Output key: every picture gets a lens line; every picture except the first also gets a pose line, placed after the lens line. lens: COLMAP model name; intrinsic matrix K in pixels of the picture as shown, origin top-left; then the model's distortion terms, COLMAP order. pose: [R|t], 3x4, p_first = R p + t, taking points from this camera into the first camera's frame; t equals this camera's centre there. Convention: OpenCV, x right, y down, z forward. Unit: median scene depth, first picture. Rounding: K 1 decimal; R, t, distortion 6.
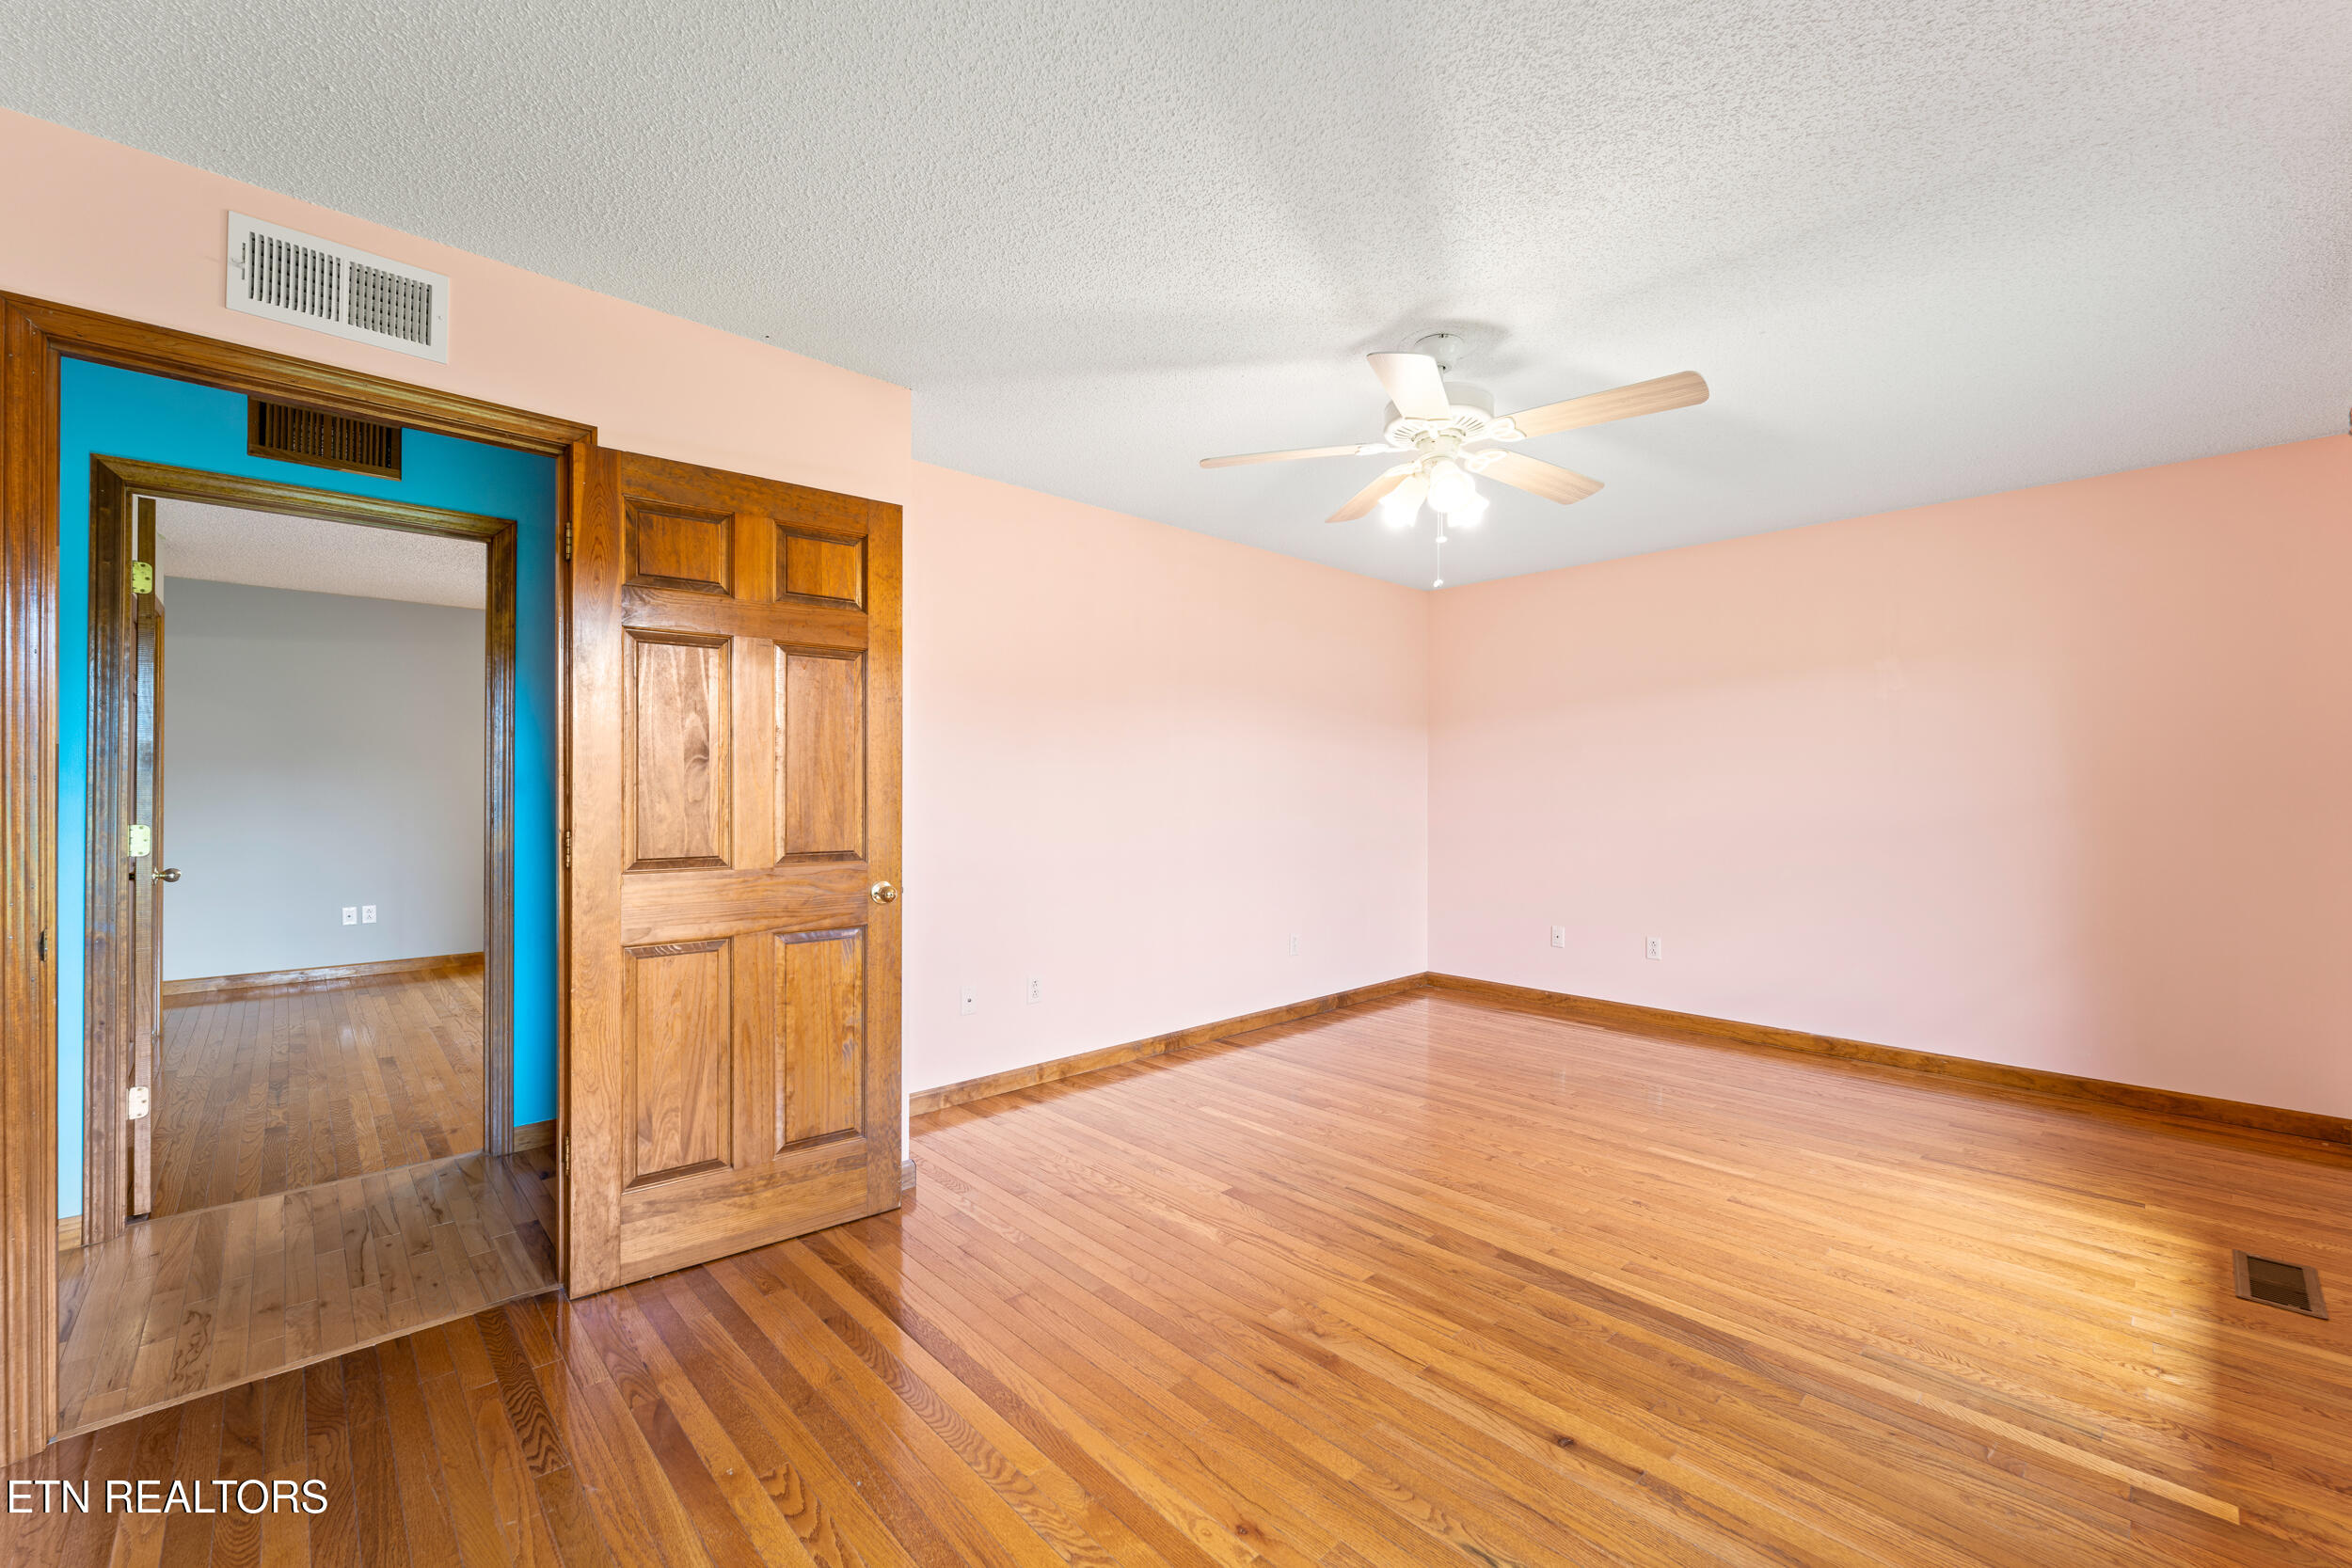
lens RADIAL K [[964.2, 0, 1173.2], [0, 964.2, 787.5], [0, 0, 1]] dist [-0.000768, -0.000111]
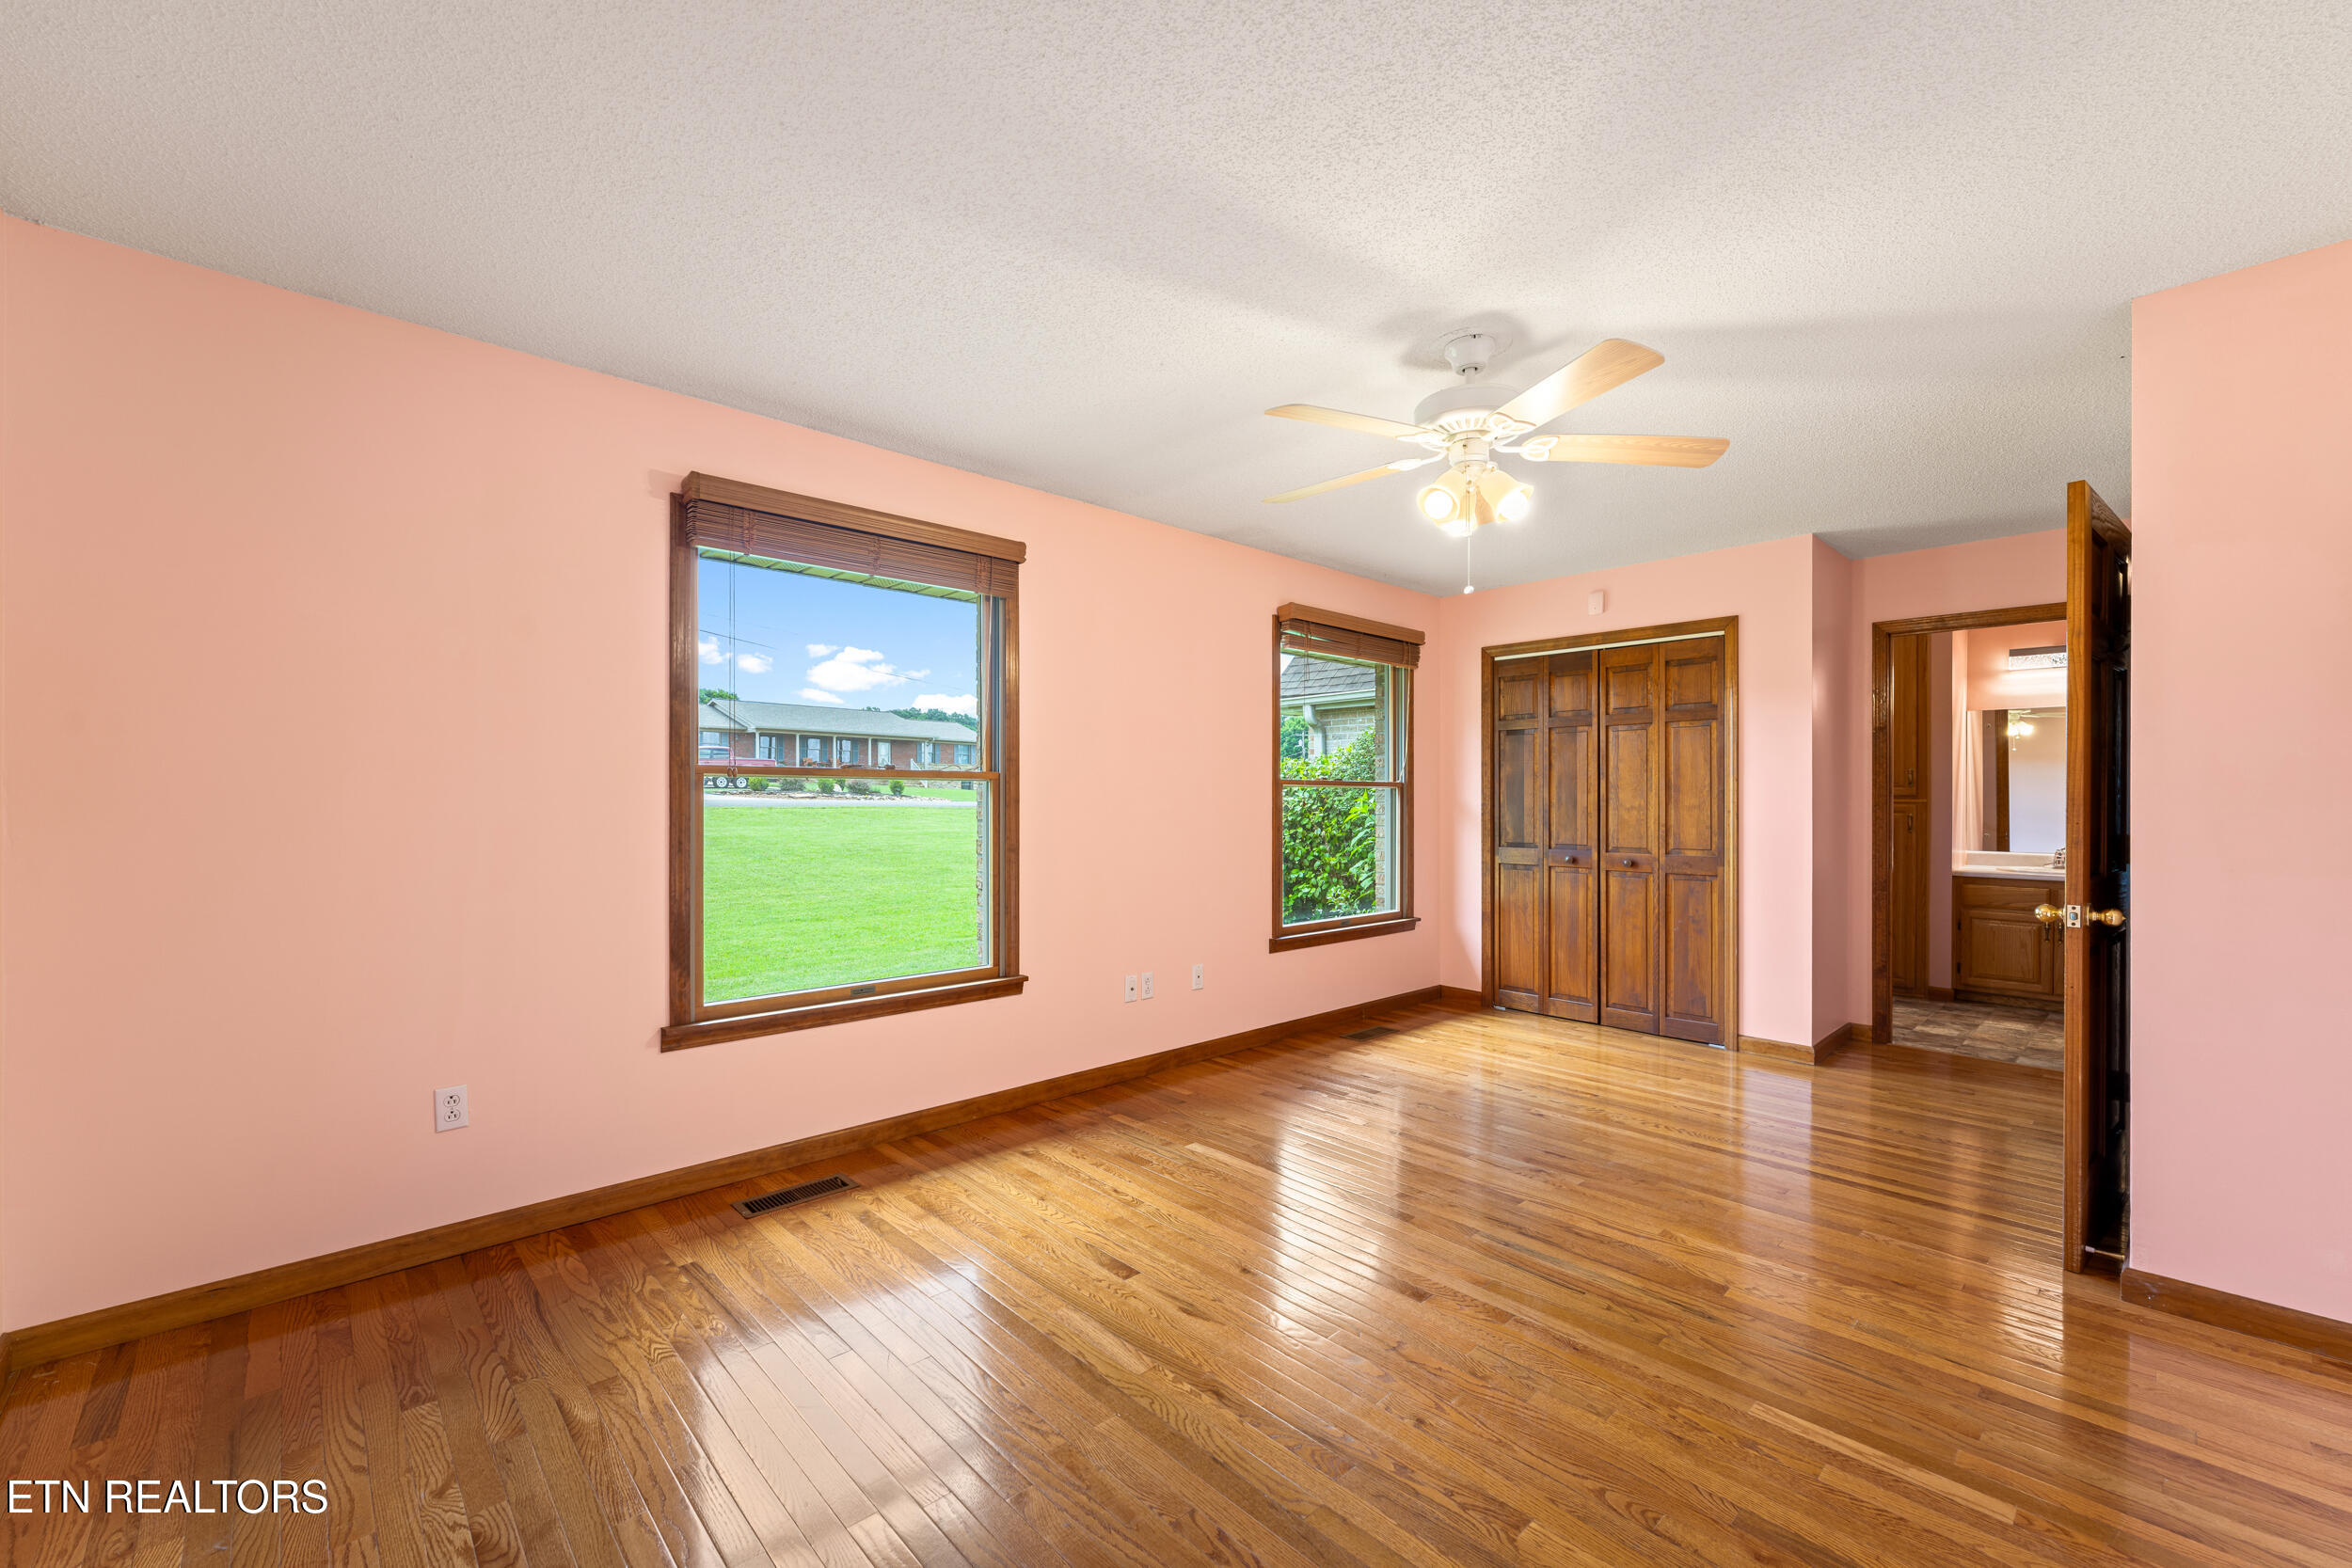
lens RADIAL K [[964.2, 0, 1178.9], [0, 964.2, 792.6], [0, 0, 1]] dist [-0.000768, -0.000111]
pose [[-0.999952, -0.007862, 0.005765, 0.663294], [-0.007870, 0.999968, -0.001270, -0.019474], [-0.005755, -0.001316, -0.999983, 2.328952]]
